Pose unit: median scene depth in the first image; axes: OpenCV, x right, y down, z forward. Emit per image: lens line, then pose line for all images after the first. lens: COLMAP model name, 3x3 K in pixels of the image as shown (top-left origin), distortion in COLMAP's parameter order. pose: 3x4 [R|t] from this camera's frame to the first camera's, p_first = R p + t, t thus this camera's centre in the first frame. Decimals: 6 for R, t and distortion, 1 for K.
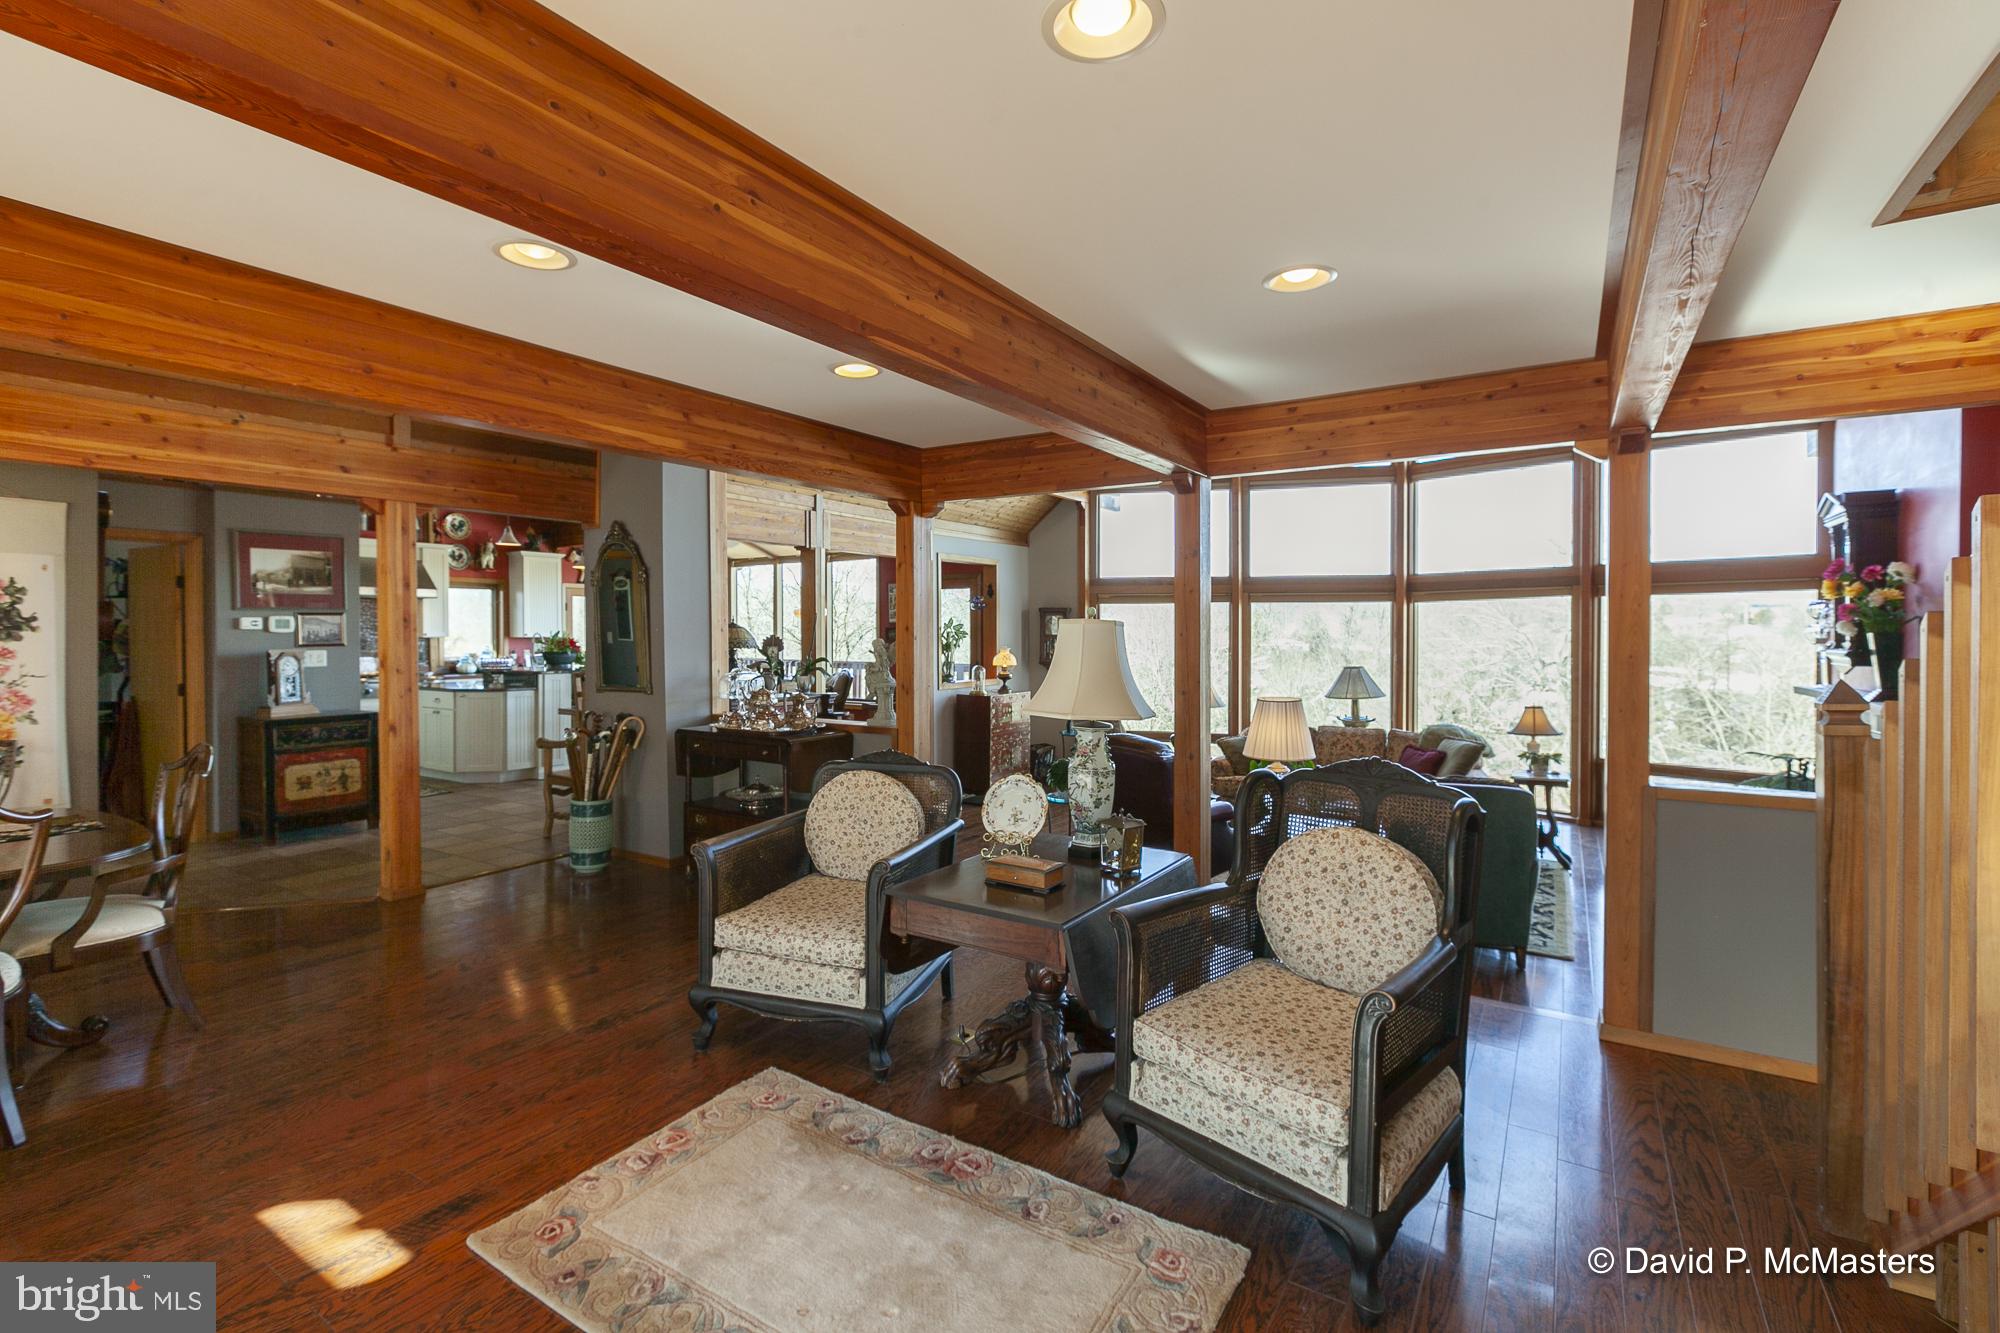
lens RADIAL K [[894.1, 0, 976.0], [0, 894.1, 645.3], [0, 0, 1]] dist [-0.004282, -0.000935]
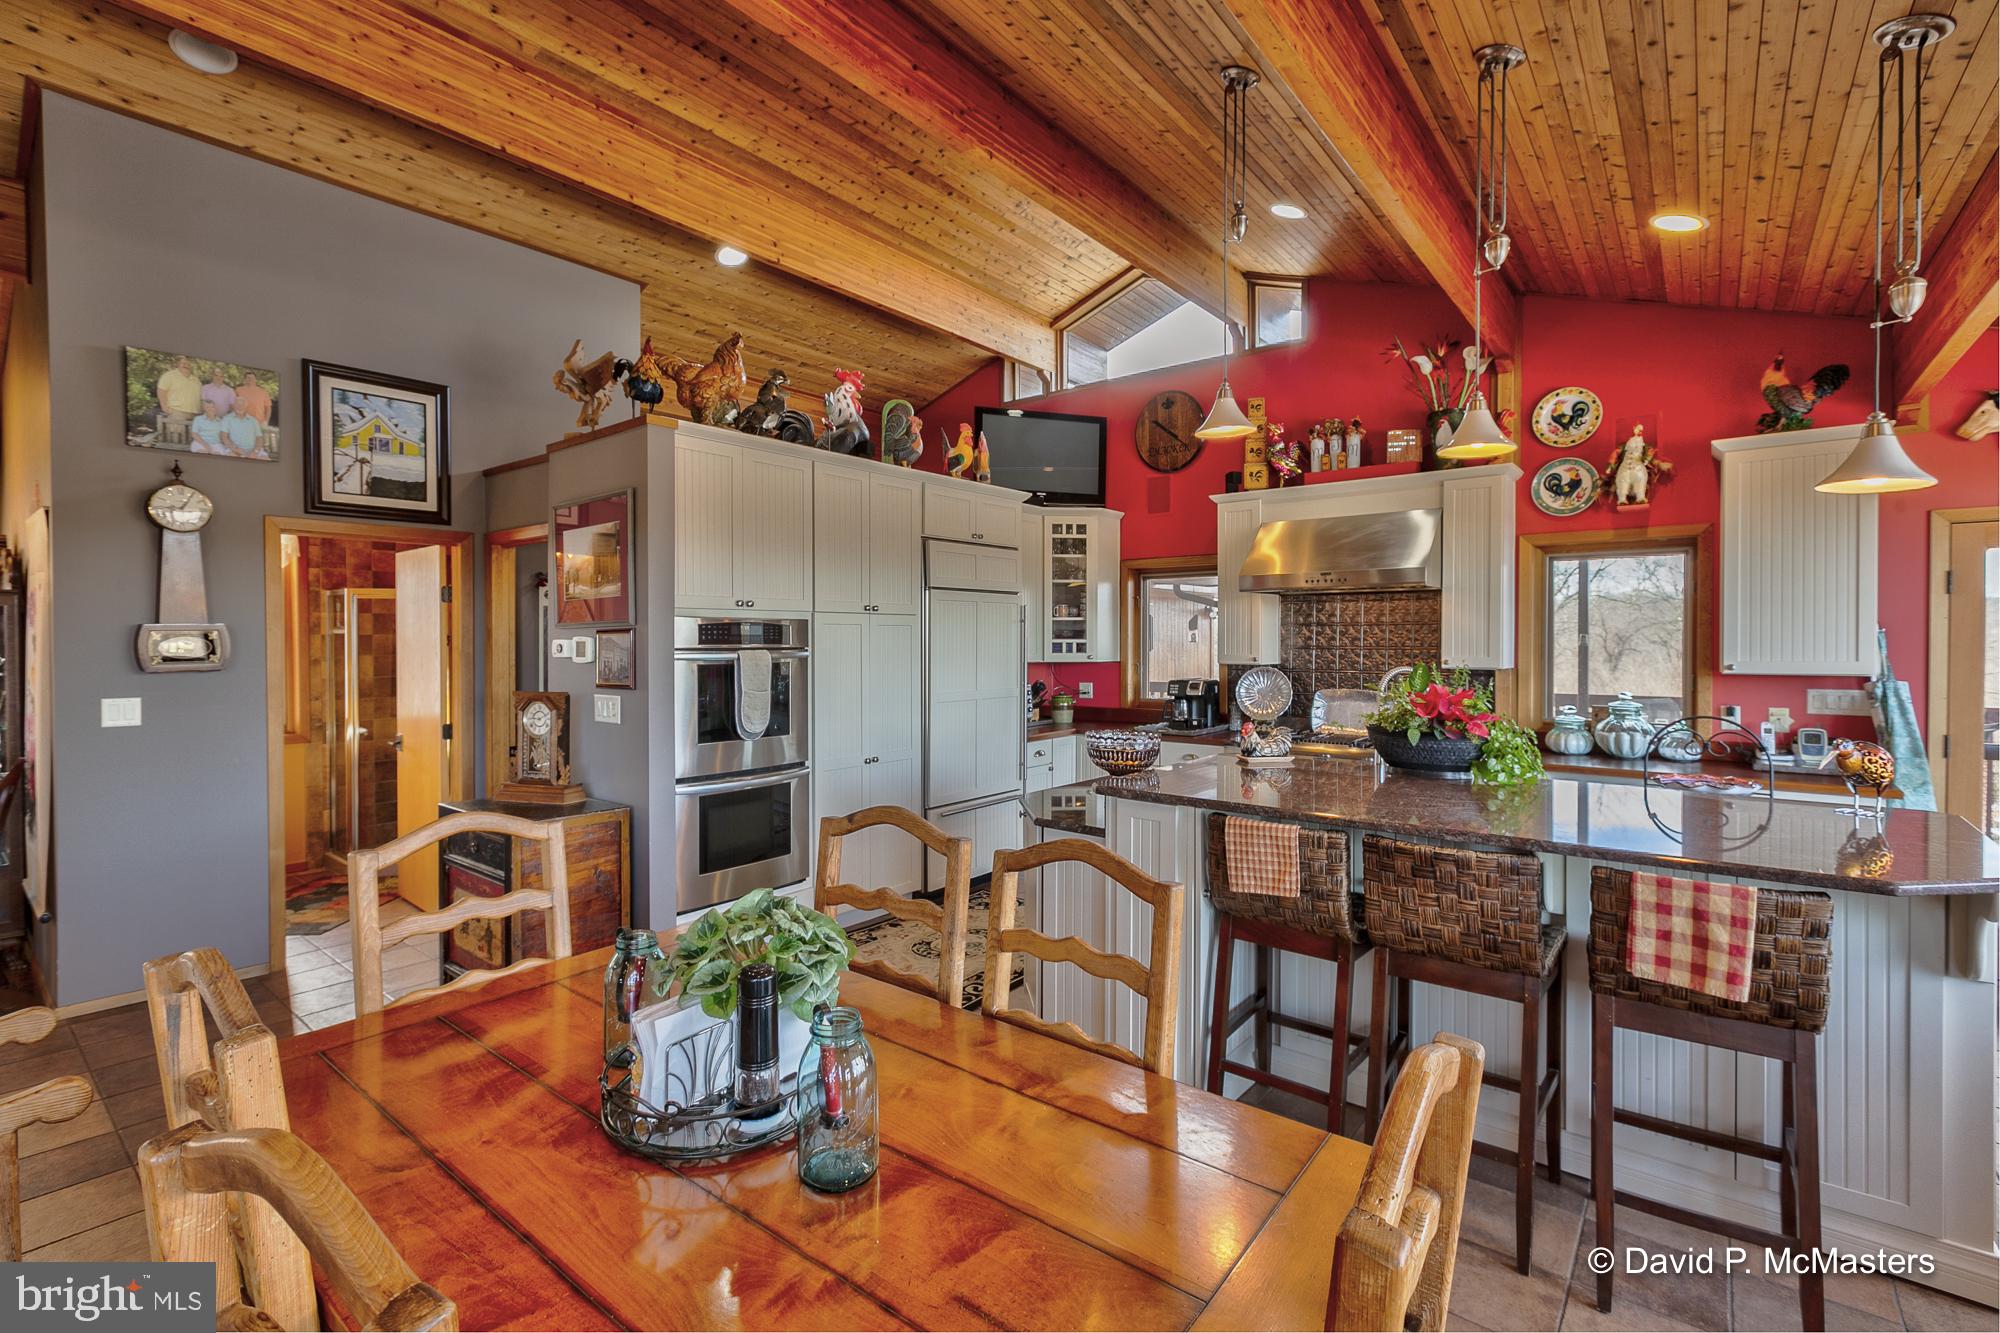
lens RADIAL K [[894.1, 0, 976.0], [0, 894.1, 645.3], [0, 0, 1]] dist [-0.004282, -0.000935]
pose [[-0.115896, 0.004938, -0.993249, -0.191530], [-0.012244, 0.999905, 0.006400, -0.034085], [0.993186, 0.012903, -0.115825, 1.330115]]
